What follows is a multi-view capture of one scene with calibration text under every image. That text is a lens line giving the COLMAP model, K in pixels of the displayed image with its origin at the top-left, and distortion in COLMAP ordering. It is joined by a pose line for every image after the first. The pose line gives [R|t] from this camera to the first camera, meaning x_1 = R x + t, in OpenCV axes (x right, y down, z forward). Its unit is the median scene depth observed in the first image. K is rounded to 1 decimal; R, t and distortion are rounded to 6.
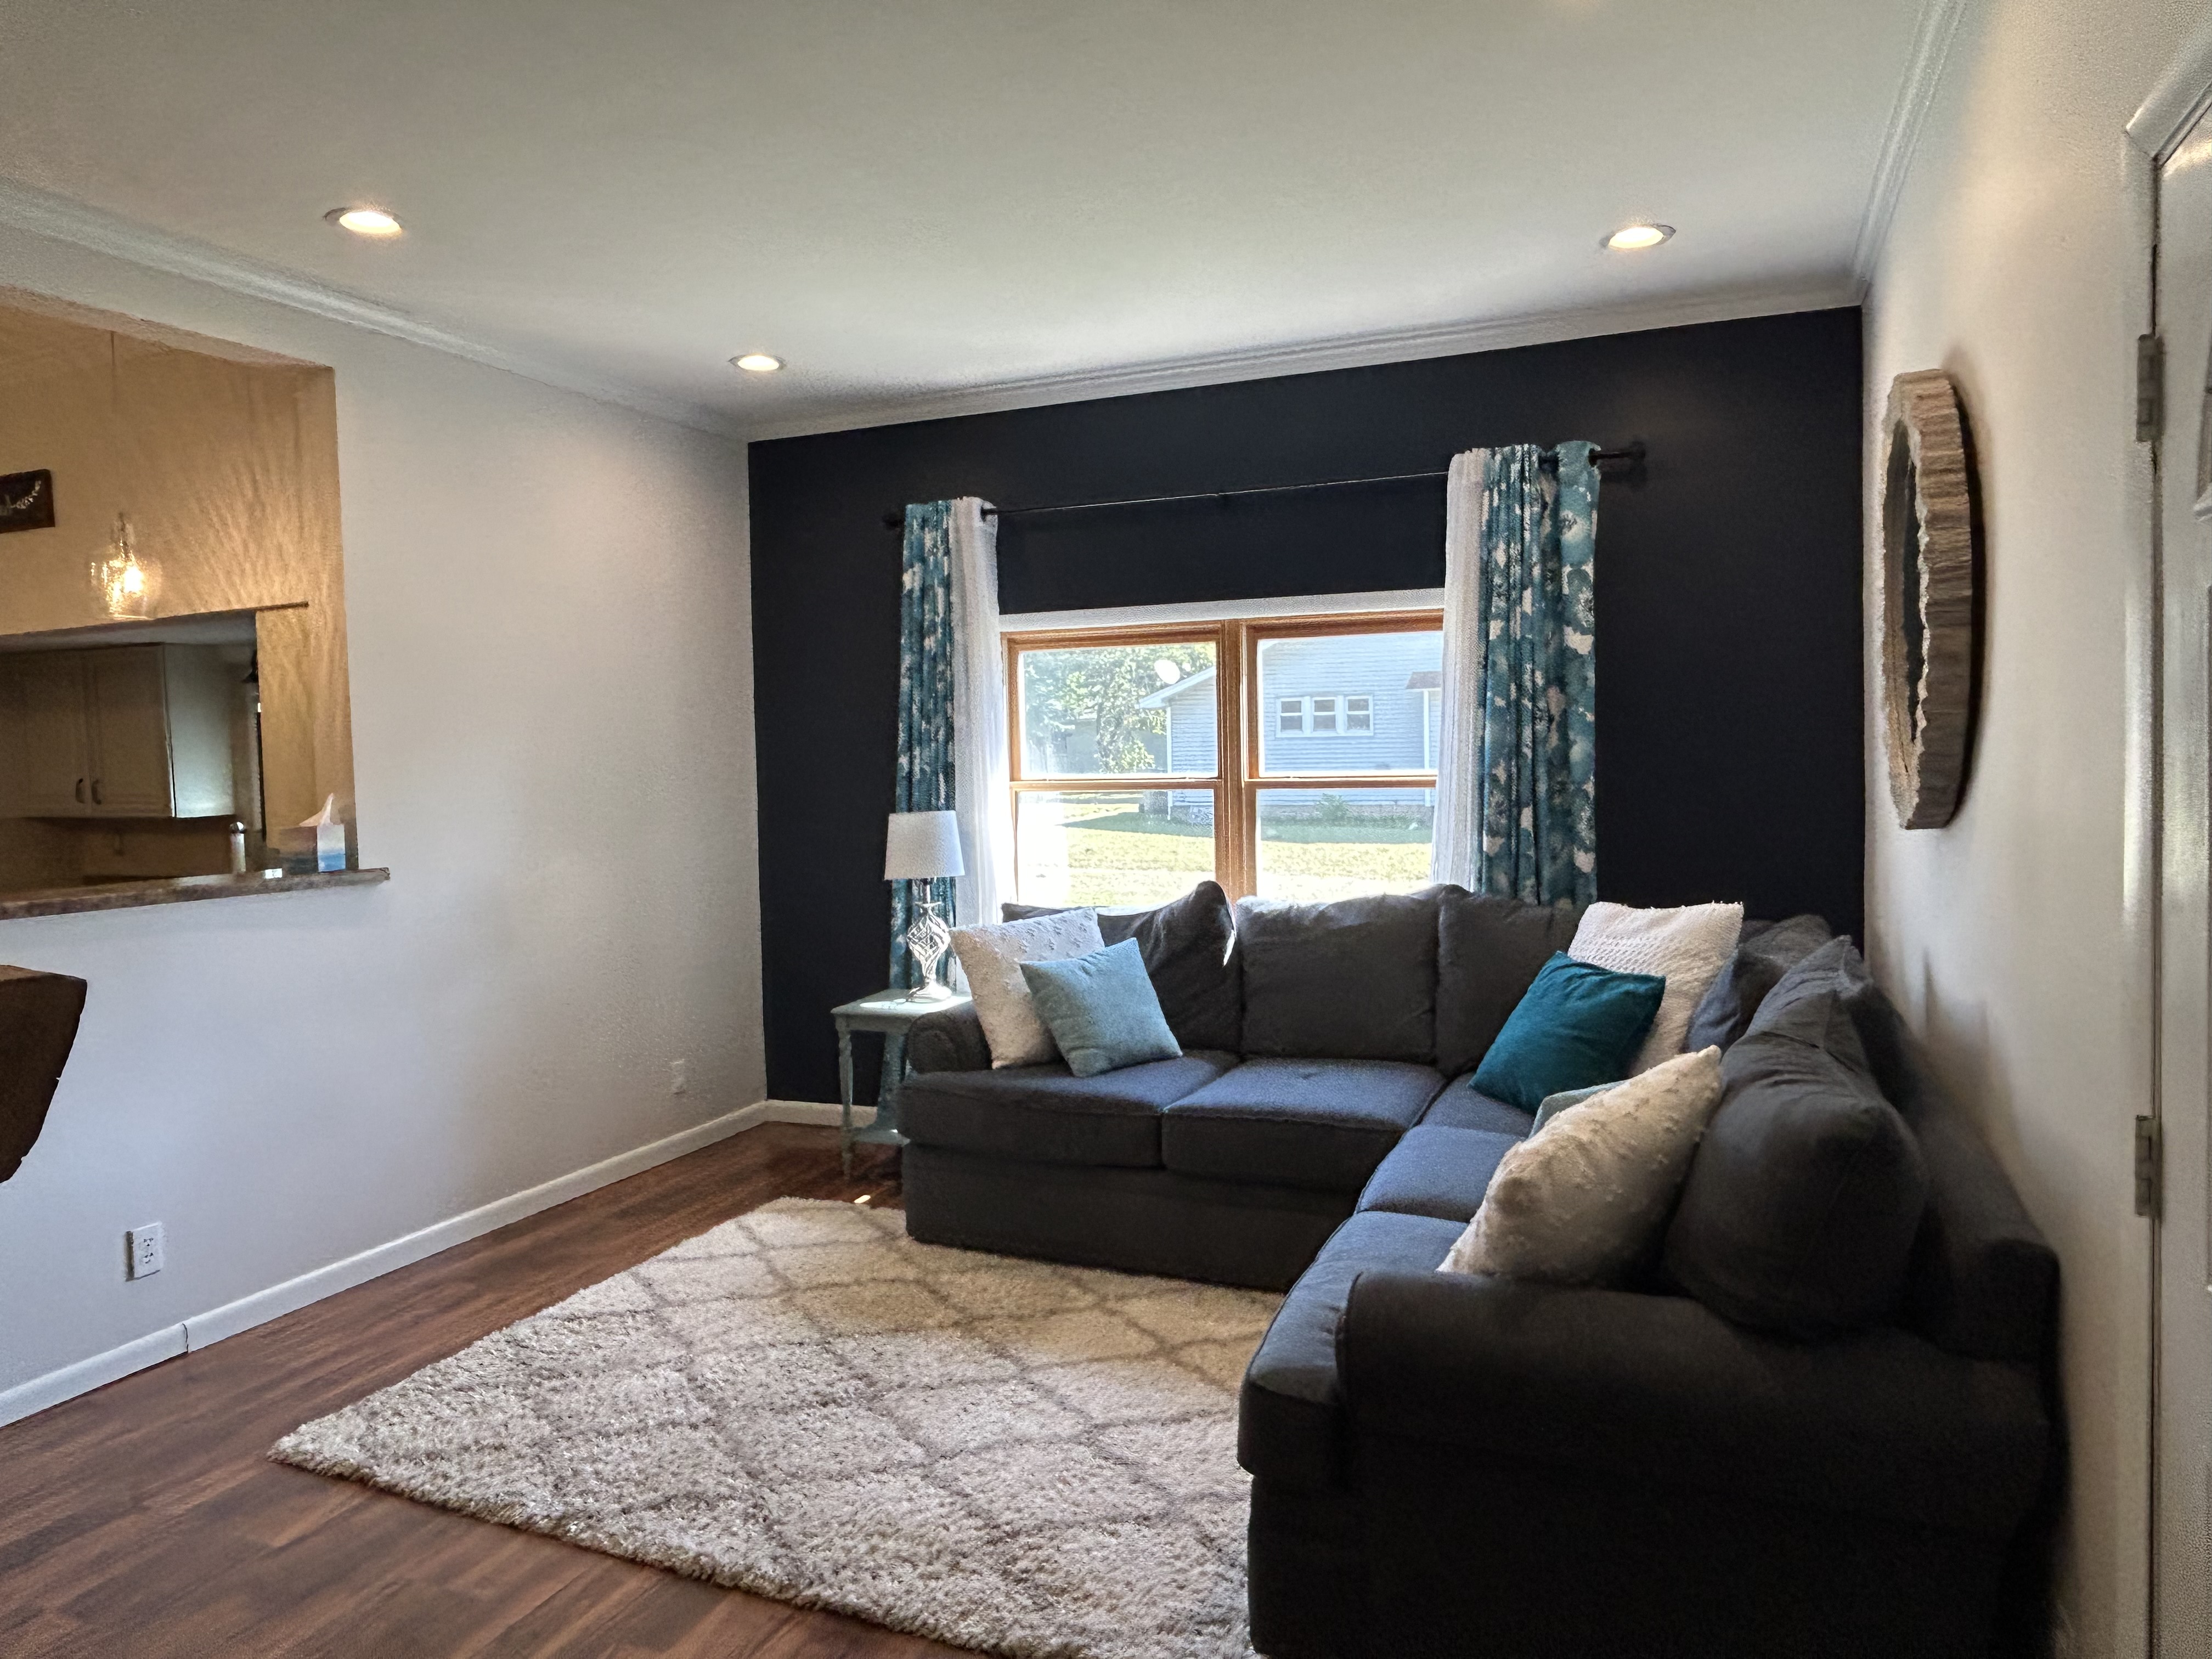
lens RADIAL K [[1461.1, 0, 1082.8], [0, 1461.1, 831.4], [0, 0, 1]] dist [0.002144, -0.008565]
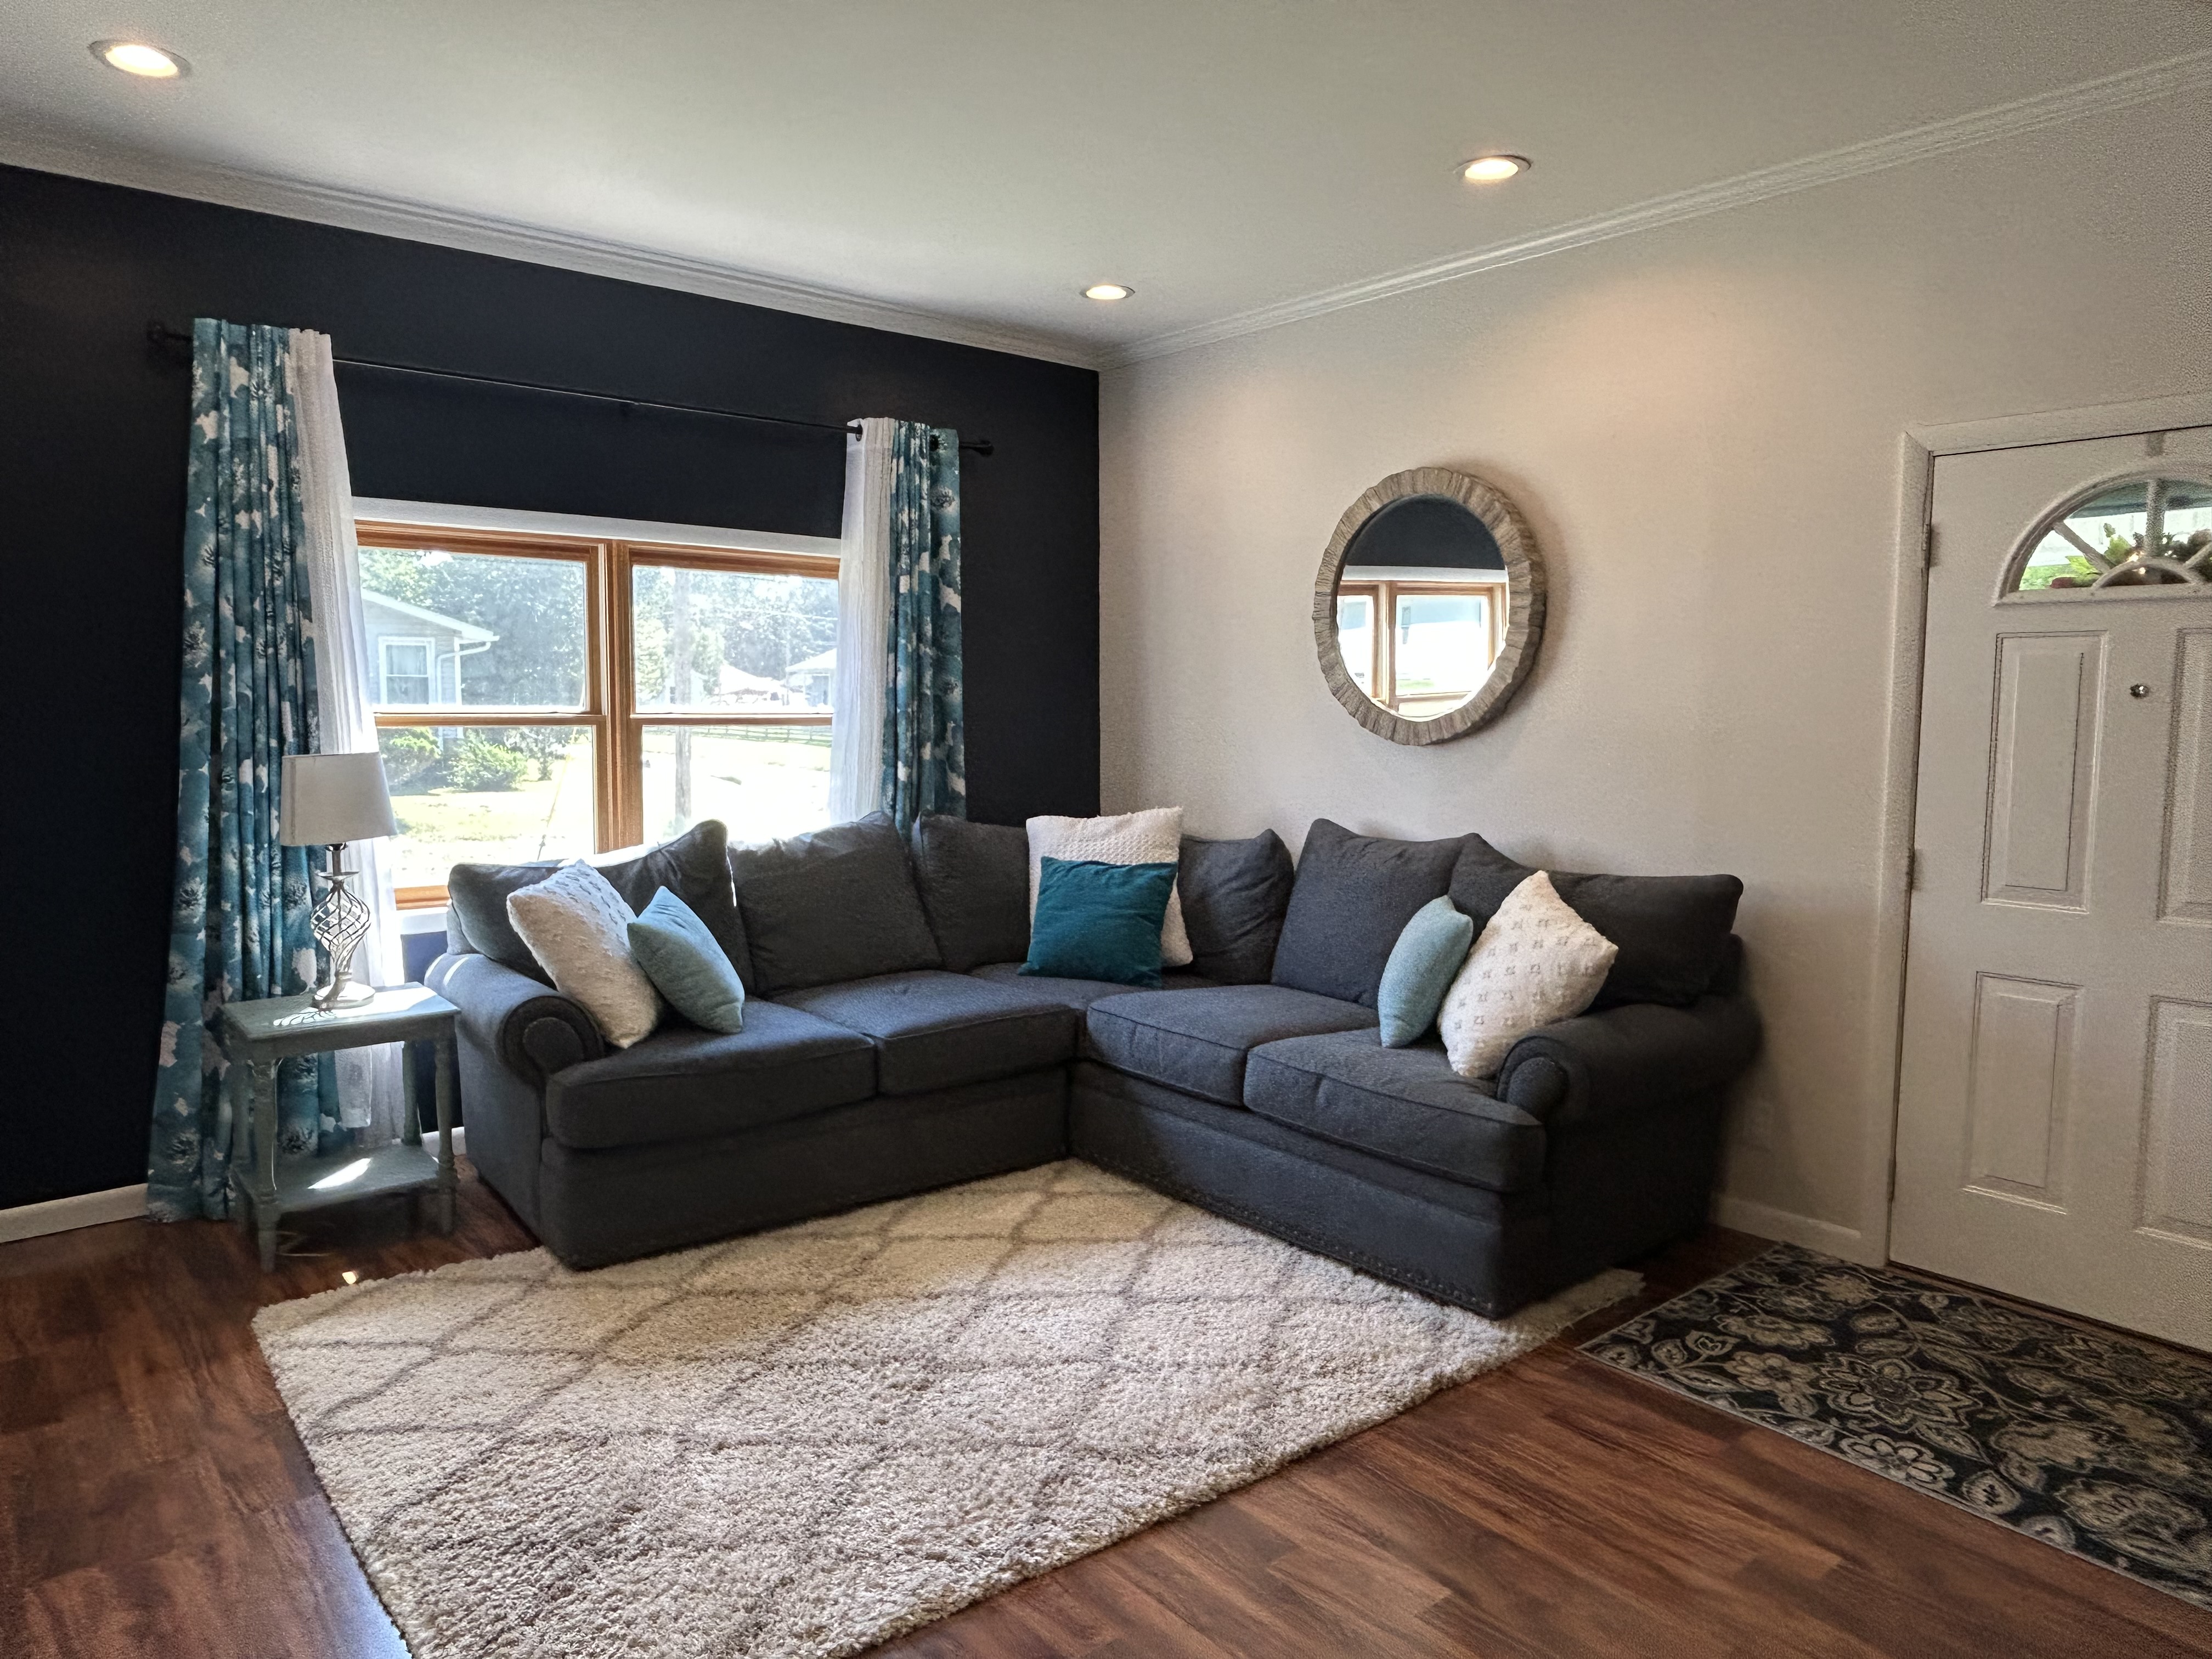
lens RADIAL K [[1461.1, 0, 1087.5], [0, 1461.1, 839.5], [0, 0, 1]] dist [0.002144, -0.008565]
pose [[0.464153, -0.059851, 0.883731, -0.692950], [0.030209, 0.998204, 0.051738, 0.004872], [-0.885240, 0.002682, 0.465127, 0.367530]]
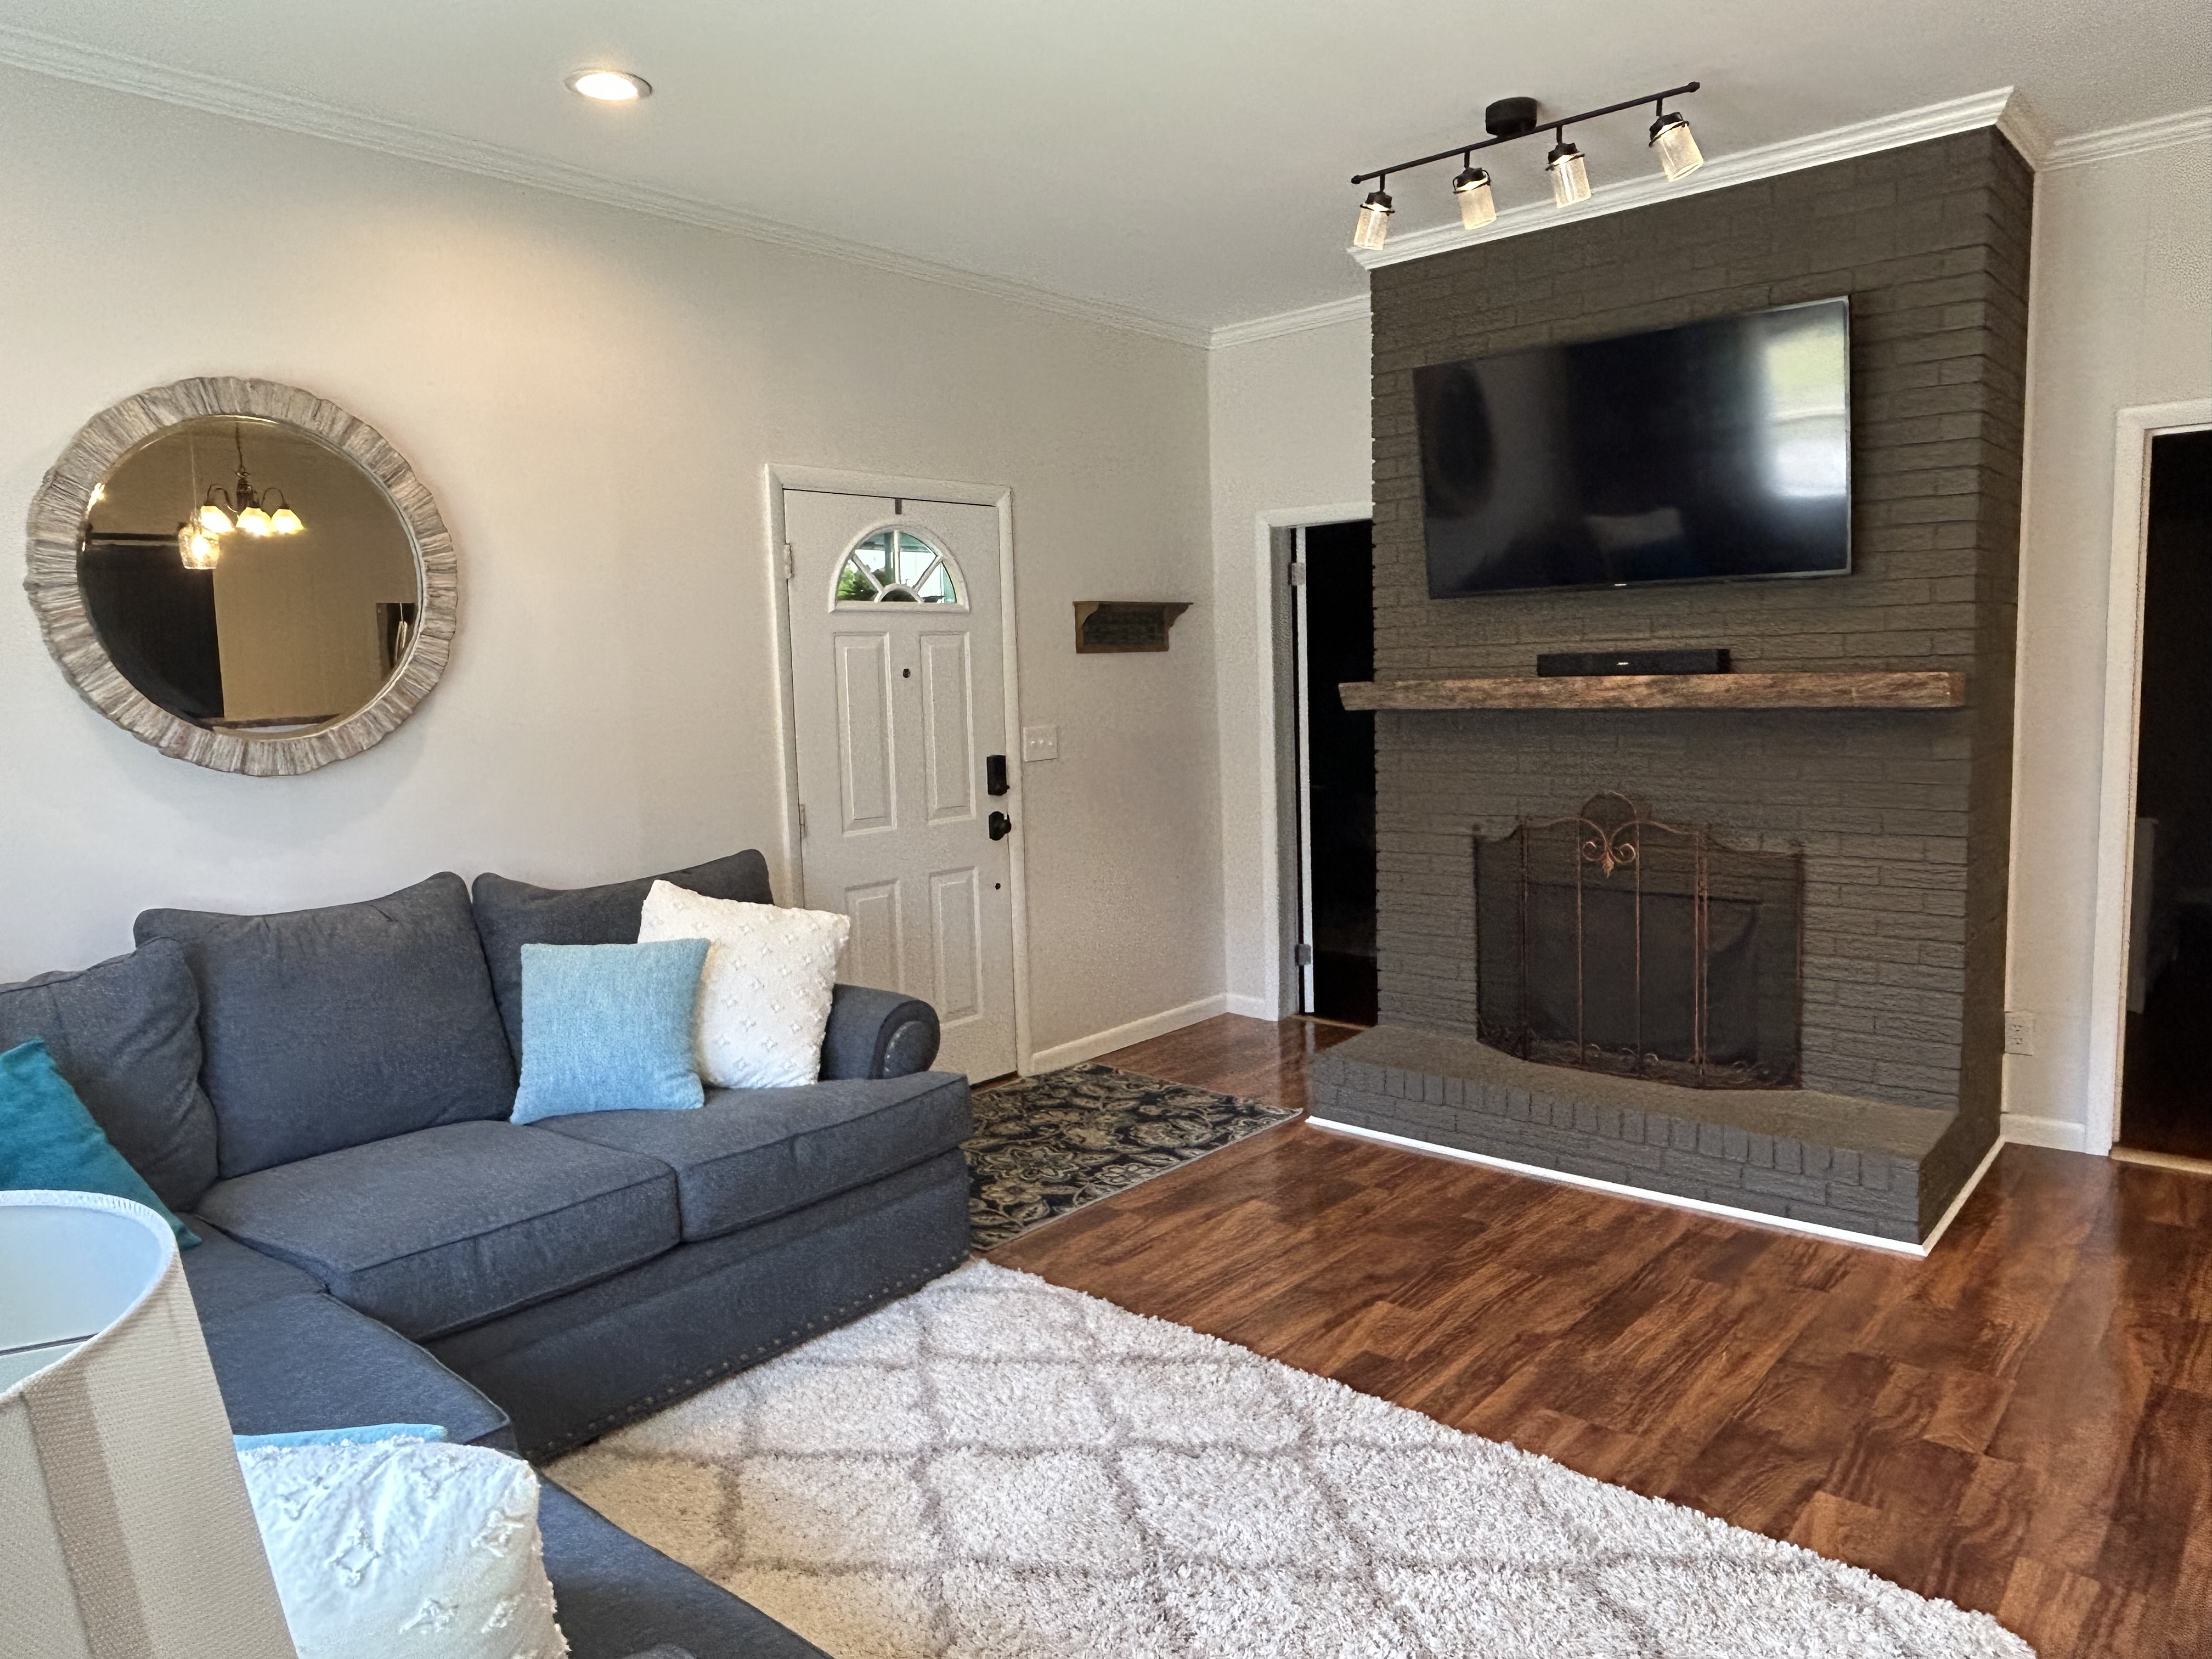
lens RADIAL K [[1461.1, 0, 1096.9], [0, 1461.1, 825.7], [0, 0, 1]] dist [0.002144, -0.008565]
pose [[-0.951018, 0.019625, 0.308513, -0.265335], [0.070965, 0.985191, 0.156084, -0.063217], [-0.300881, 0.170332, -0.938327, 1.235328]]
